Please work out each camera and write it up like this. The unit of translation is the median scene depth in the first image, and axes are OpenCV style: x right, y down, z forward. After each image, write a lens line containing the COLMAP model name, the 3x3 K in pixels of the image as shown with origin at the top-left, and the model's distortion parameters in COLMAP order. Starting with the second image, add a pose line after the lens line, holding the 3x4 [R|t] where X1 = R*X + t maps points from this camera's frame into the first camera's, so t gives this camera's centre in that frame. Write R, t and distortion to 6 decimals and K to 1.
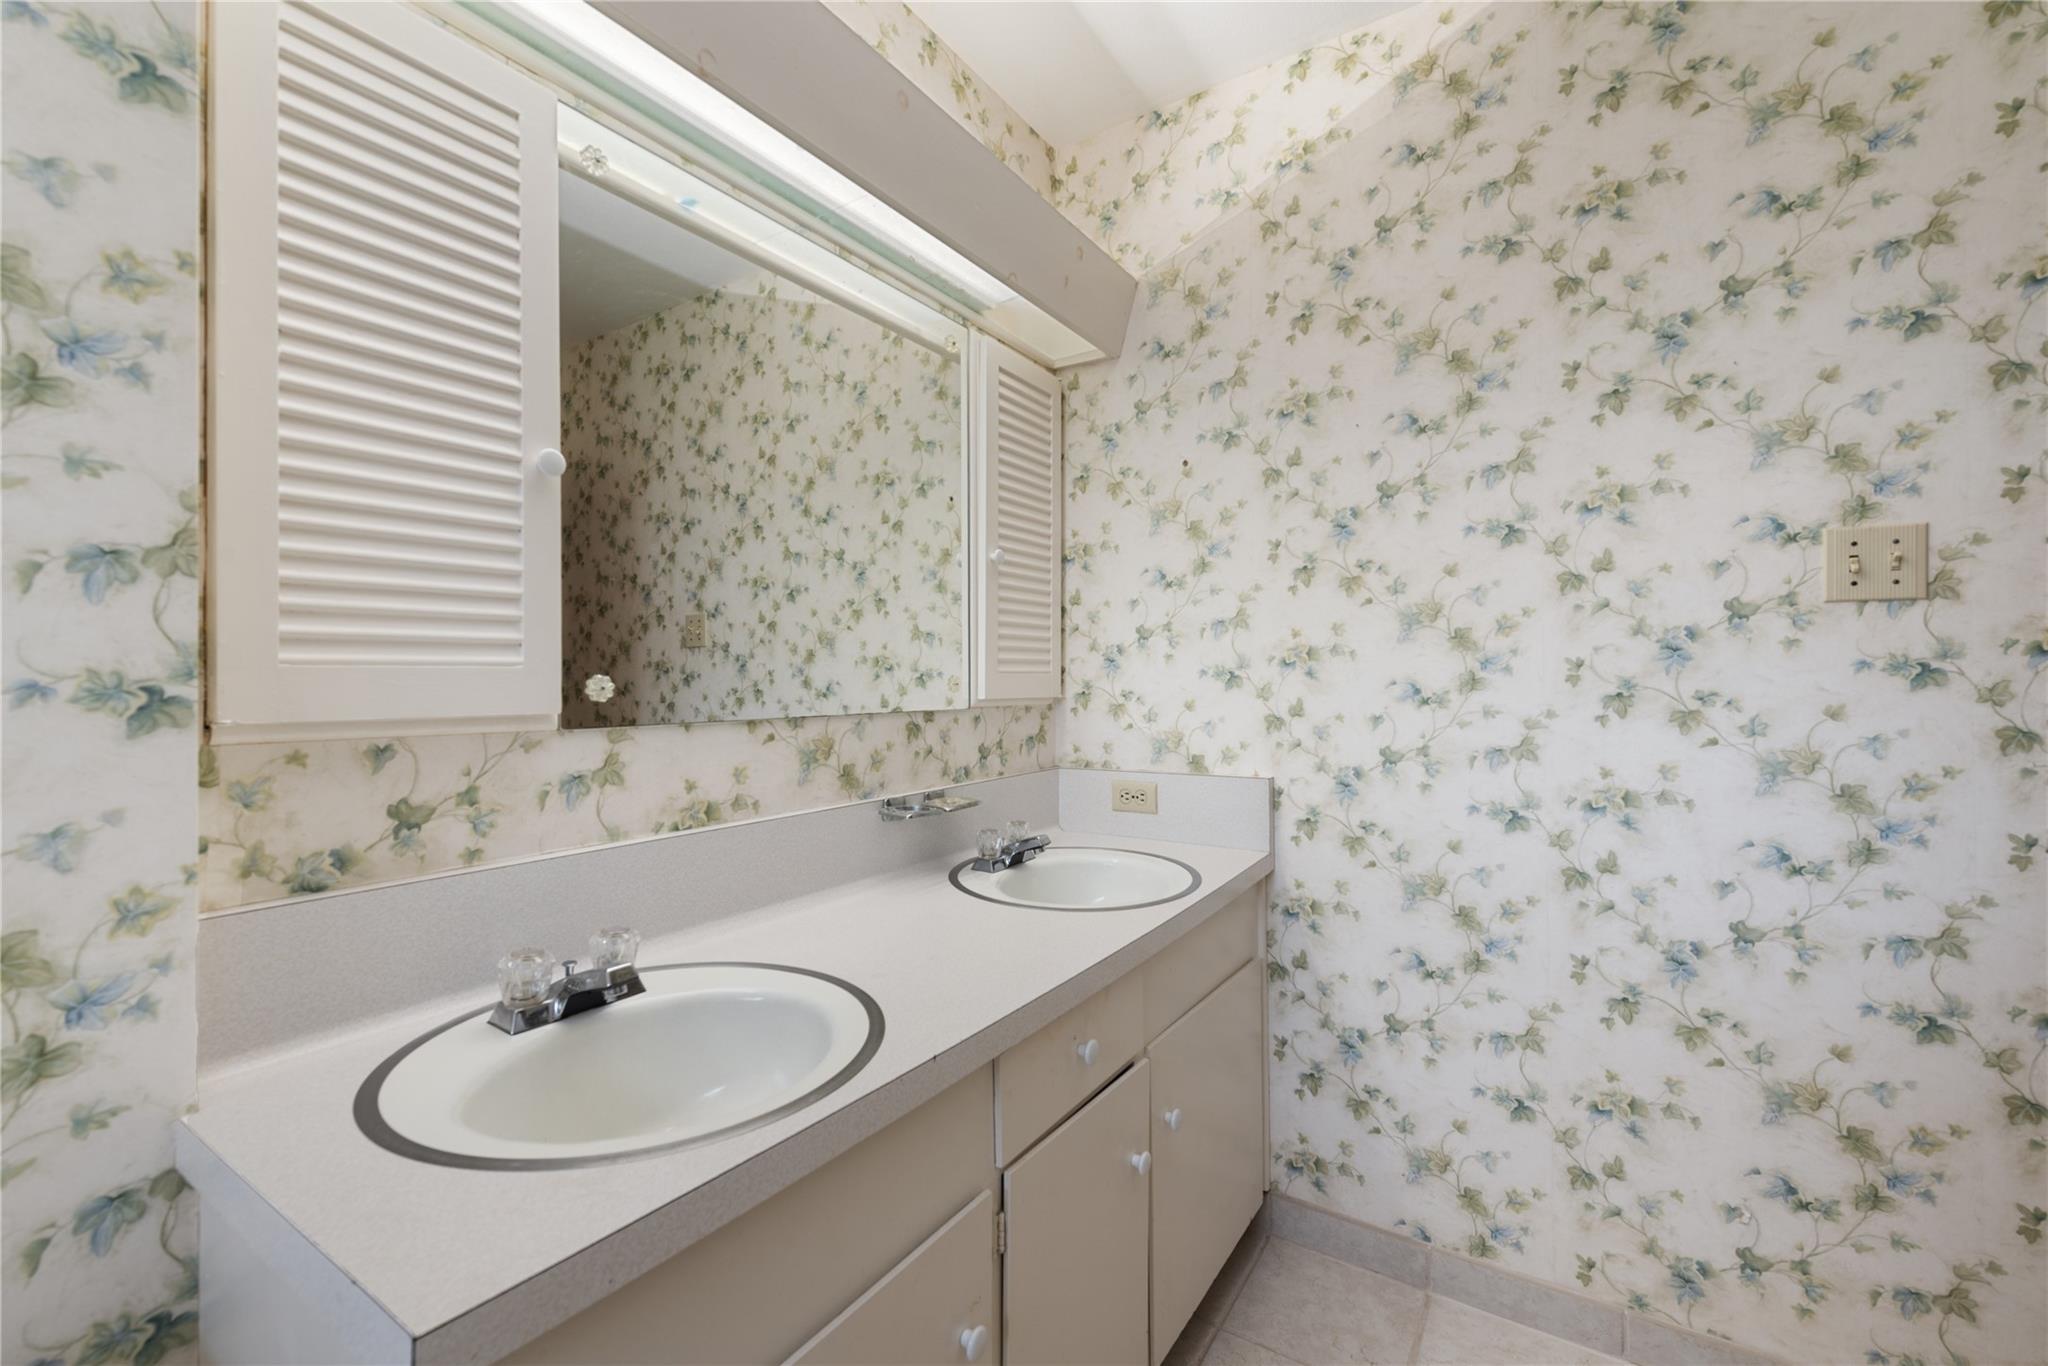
lens RADIAL K [[860.3, 0, 1029.1], [0, 860.3, 680.0], [0, 0, 1]] dist [0.010656, -0.002245]
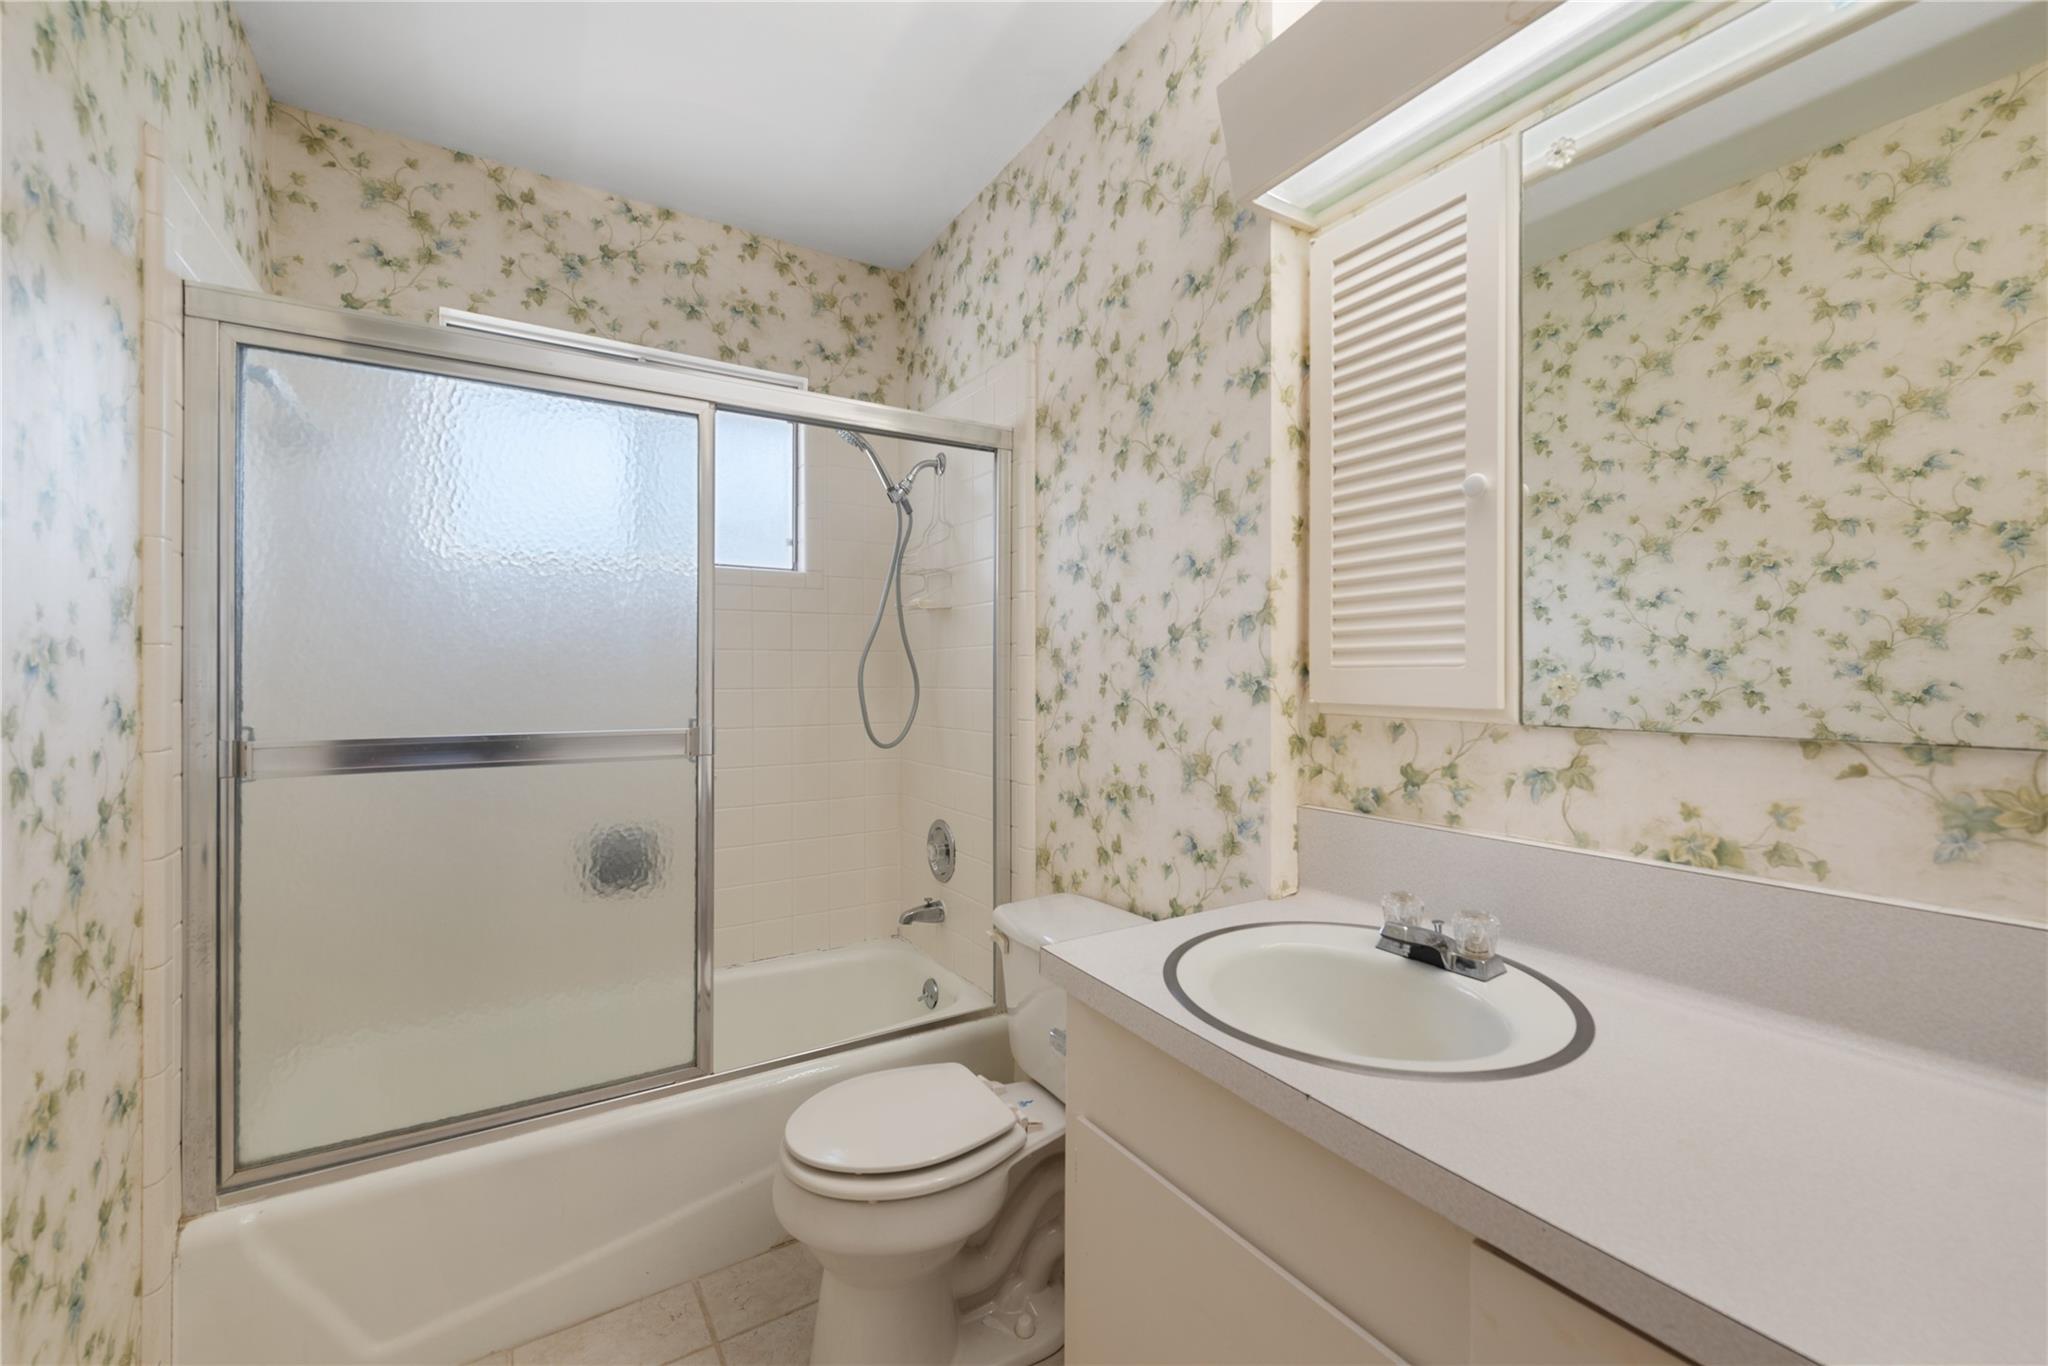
lens RADIAL K [[860.3, 0, 1030.4], [0, 860.3, 675.1], [0, 0, 1]] dist [0.010656, -0.002245]
pose [[-0.421072, 0.009471, -0.906978, 0.722834], [0.006256, 0.999952, 0.007537, -0.016831], [0.907006, -0.002500, -0.421111, 0.957029]]
